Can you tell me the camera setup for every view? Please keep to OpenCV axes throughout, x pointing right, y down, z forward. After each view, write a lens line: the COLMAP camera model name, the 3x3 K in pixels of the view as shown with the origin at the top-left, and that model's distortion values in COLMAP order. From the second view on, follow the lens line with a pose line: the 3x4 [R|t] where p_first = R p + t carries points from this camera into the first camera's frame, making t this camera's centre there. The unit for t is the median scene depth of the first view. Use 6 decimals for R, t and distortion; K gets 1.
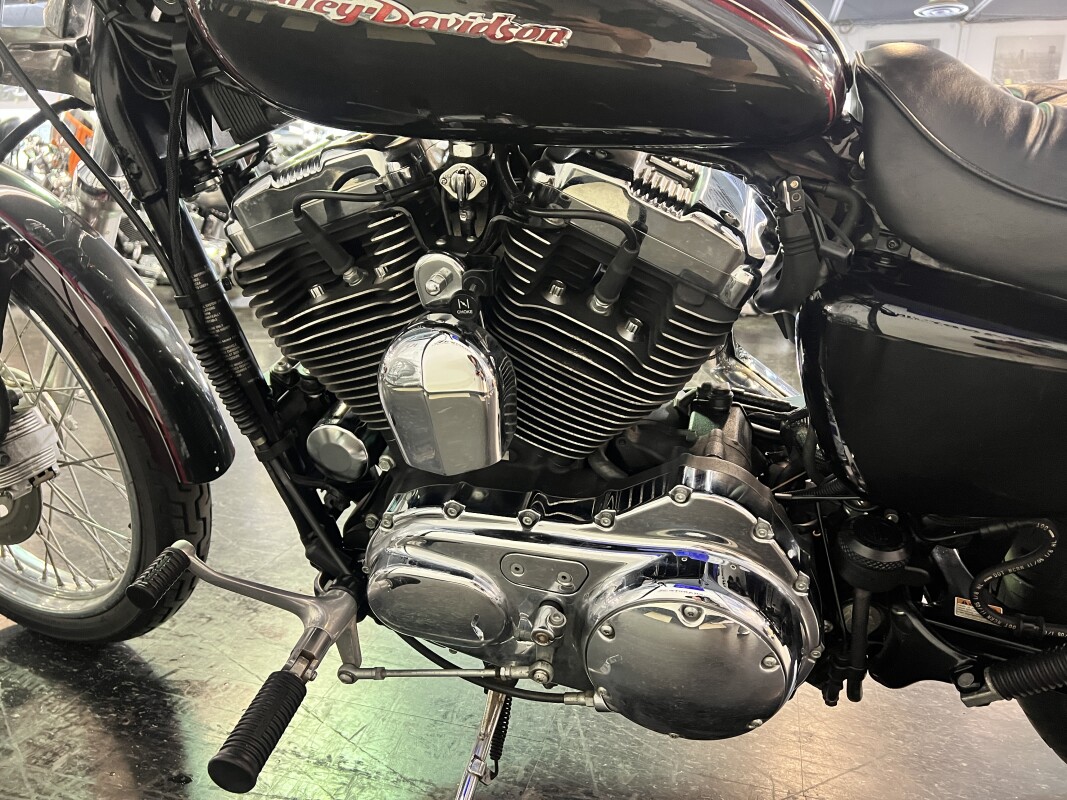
lens RADIAL K [[790.7, 0, 533.5], [0, 790.7, 400.0], [0, 0, 1]] dist [0.044943, -0.049333]
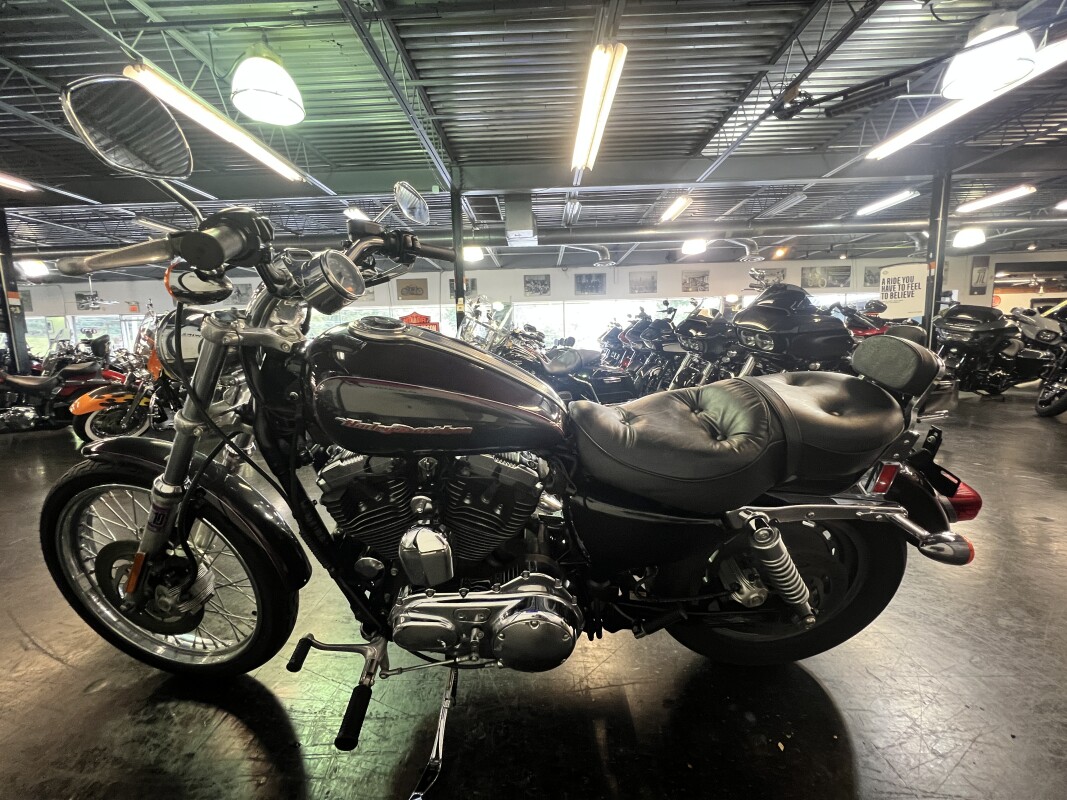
lens RADIAL K [[419.2, 0, 528.0], [0, 419.2, 397.7], [0, 0, 1]] dist [0.000042, 0.000045]
pose [[0.967345, -0.080127, 0.240465, -0.072472], [0.107897, 0.988642, -0.104616, -0.264189], [-0.229352, 0.127145, 0.965004, -0.322802]]
